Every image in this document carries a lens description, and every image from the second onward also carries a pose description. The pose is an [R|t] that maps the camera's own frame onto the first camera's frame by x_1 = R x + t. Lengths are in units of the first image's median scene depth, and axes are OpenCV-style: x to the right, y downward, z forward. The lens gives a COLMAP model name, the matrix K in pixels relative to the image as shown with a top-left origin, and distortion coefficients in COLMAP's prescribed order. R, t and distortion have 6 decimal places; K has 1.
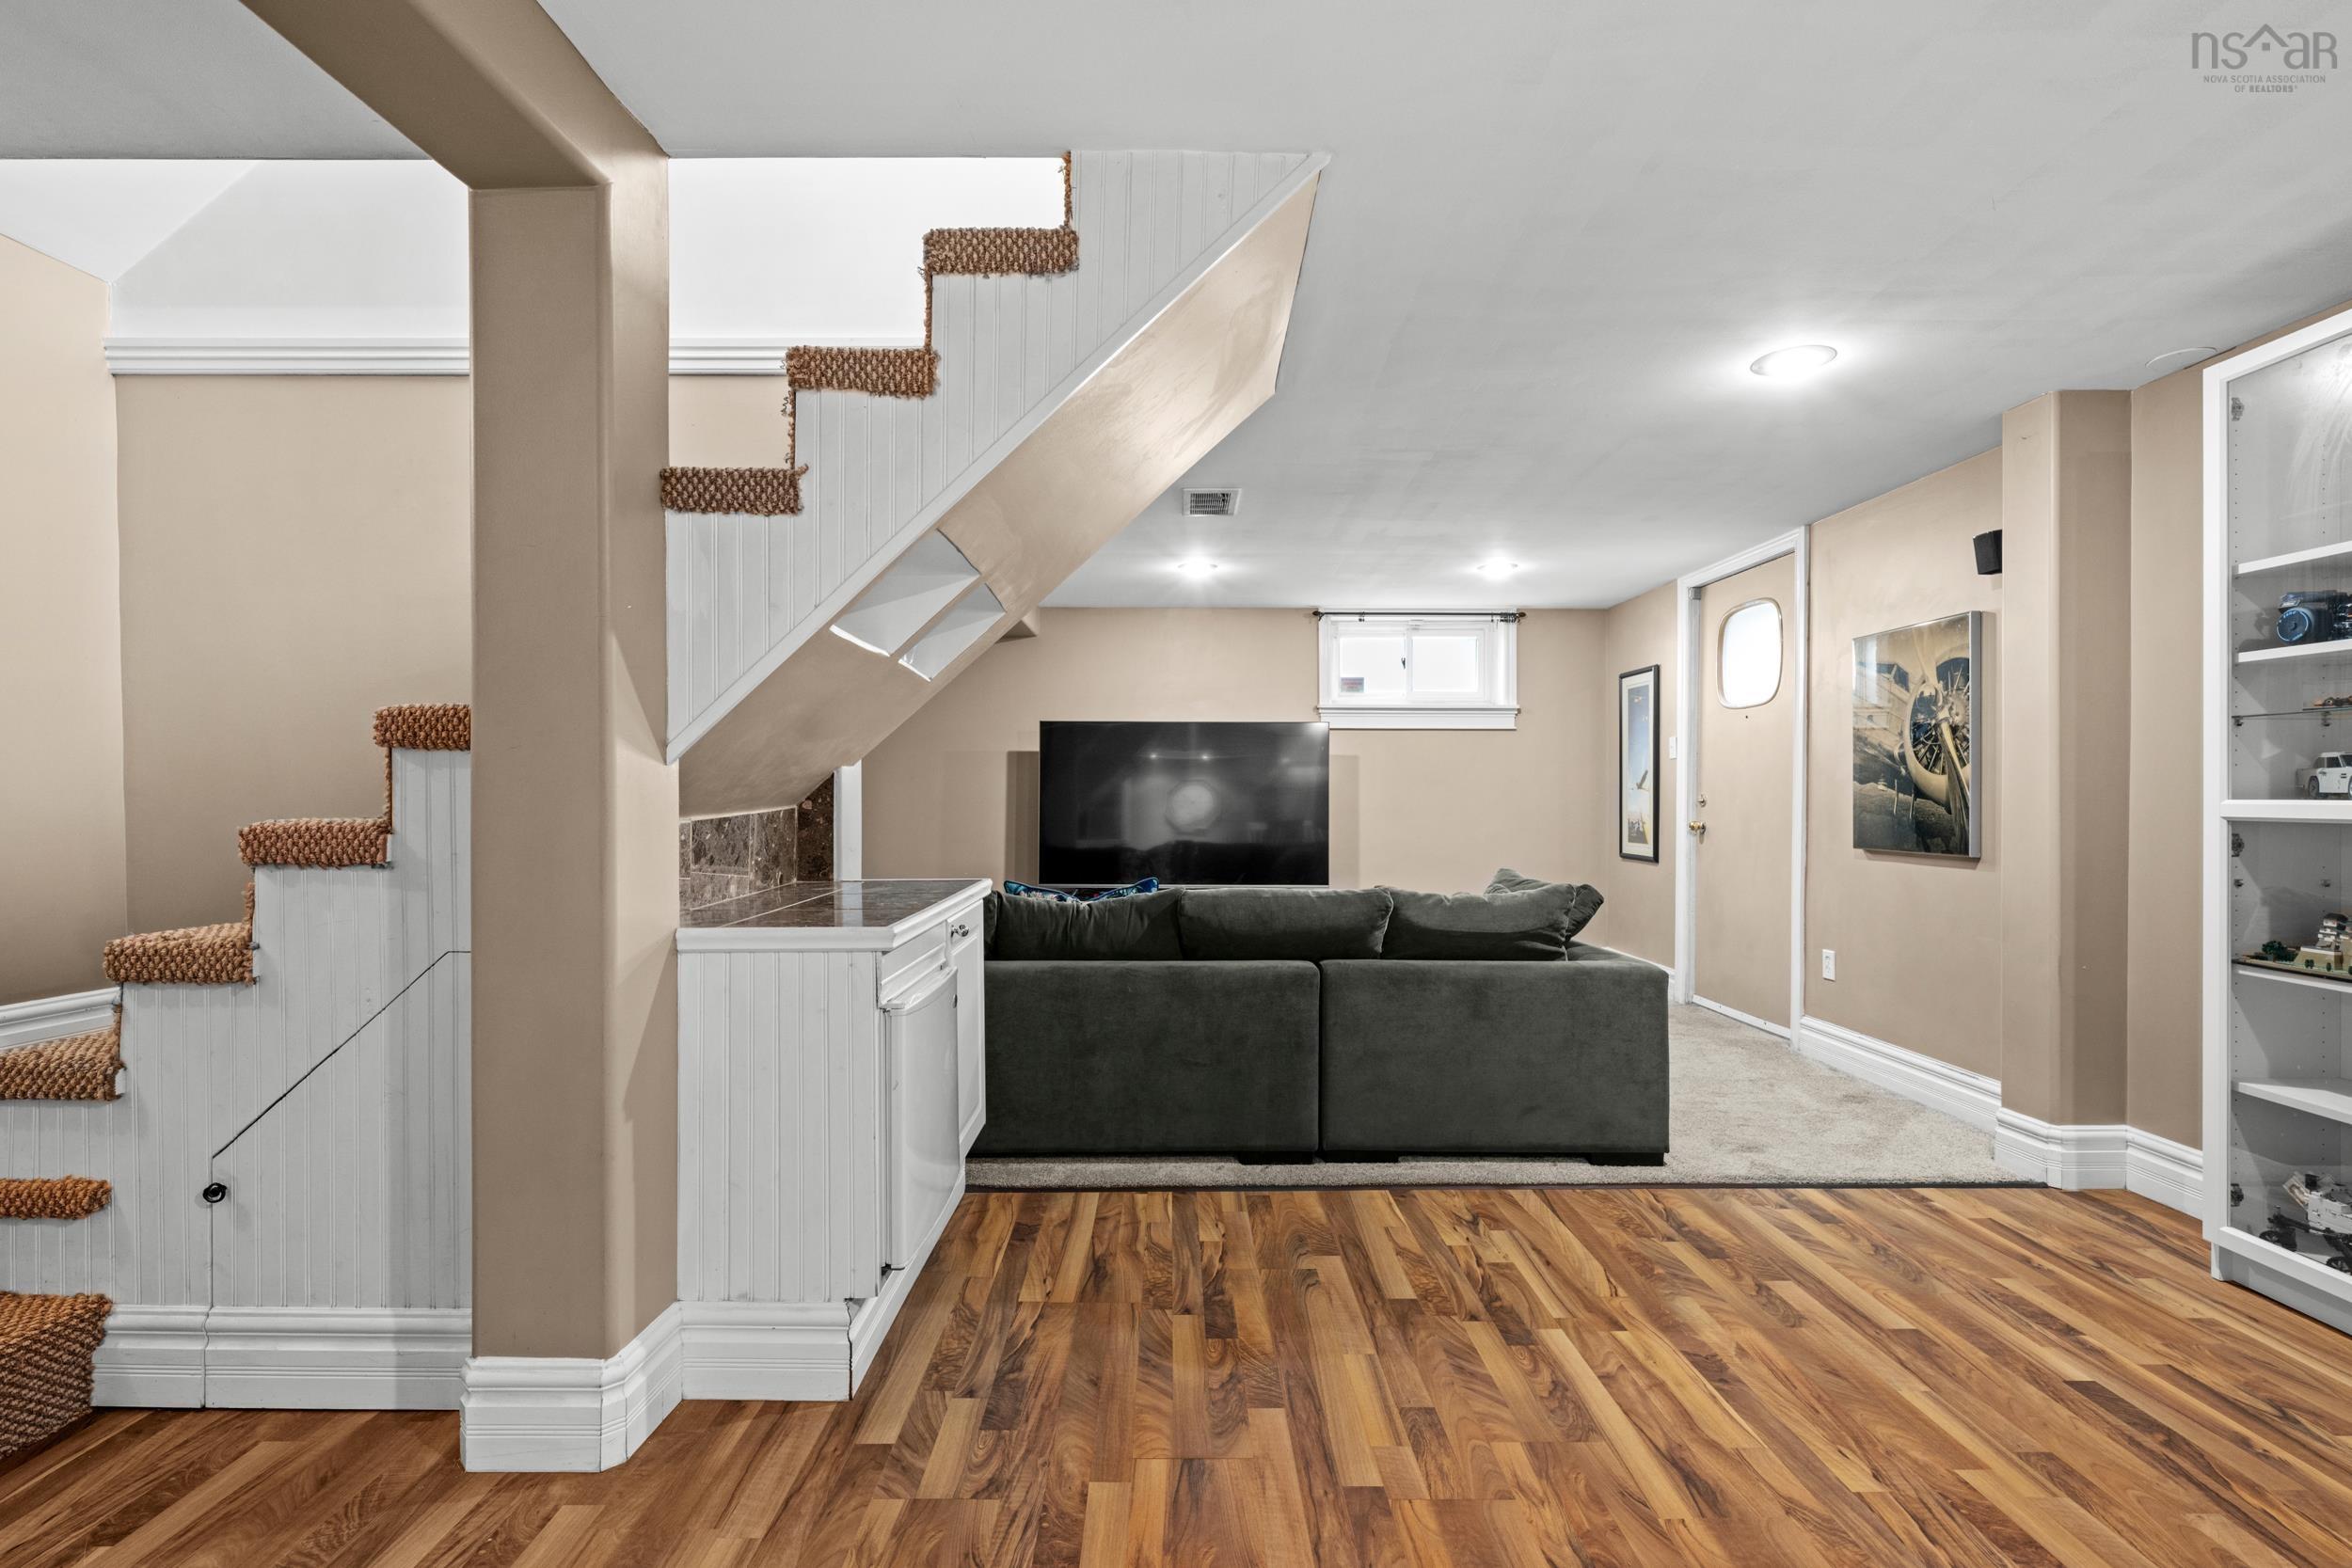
lens RADIAL K [[1041.4, 0, 1176.0], [0, 1041.4, 784.0], [0, 0, 1]] dist [0.002146, 0.000168]
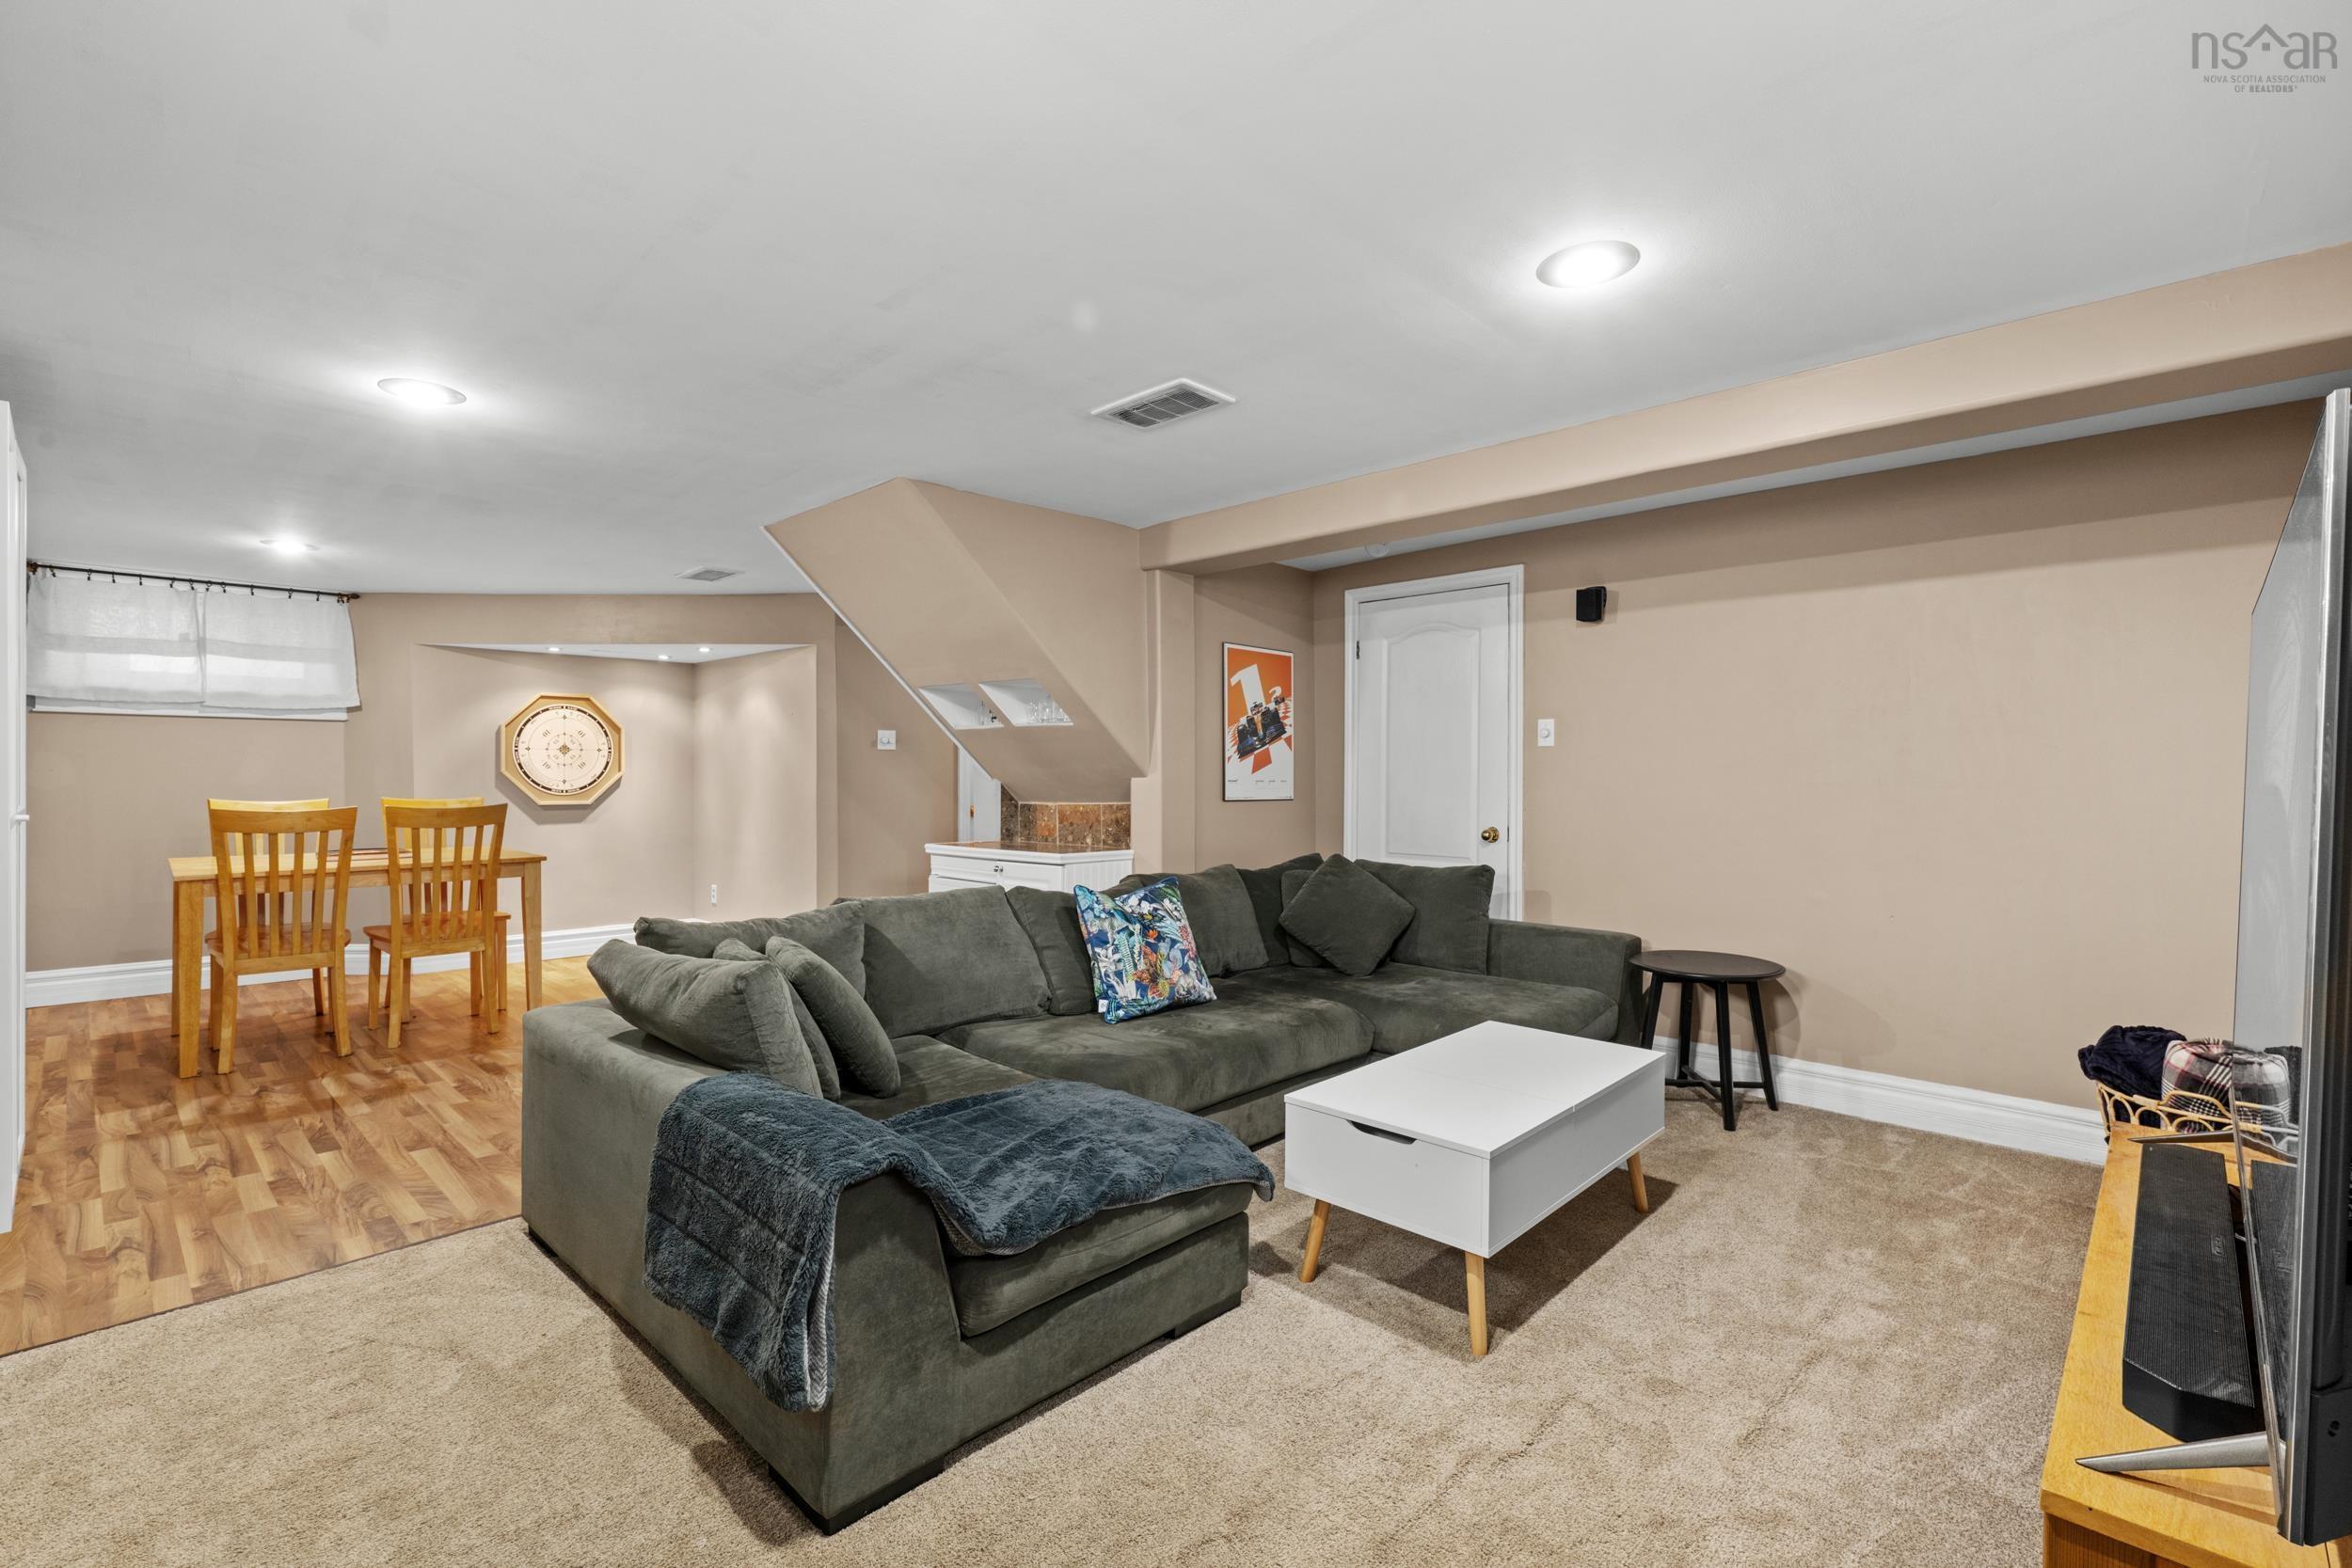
lens RADIAL K [[1041.4, 0, 1176.0], [0, 1041.4, 784.0], [0, 0, 1]] dist [0.002146, 0.000168]
pose [[-0.691374, 0.003841, -0.722487, 0.824956], [-0.002900, 0.999963, 0.008091, -0.022210], [0.722491, 0.007689, -0.691337, 2.274926]]
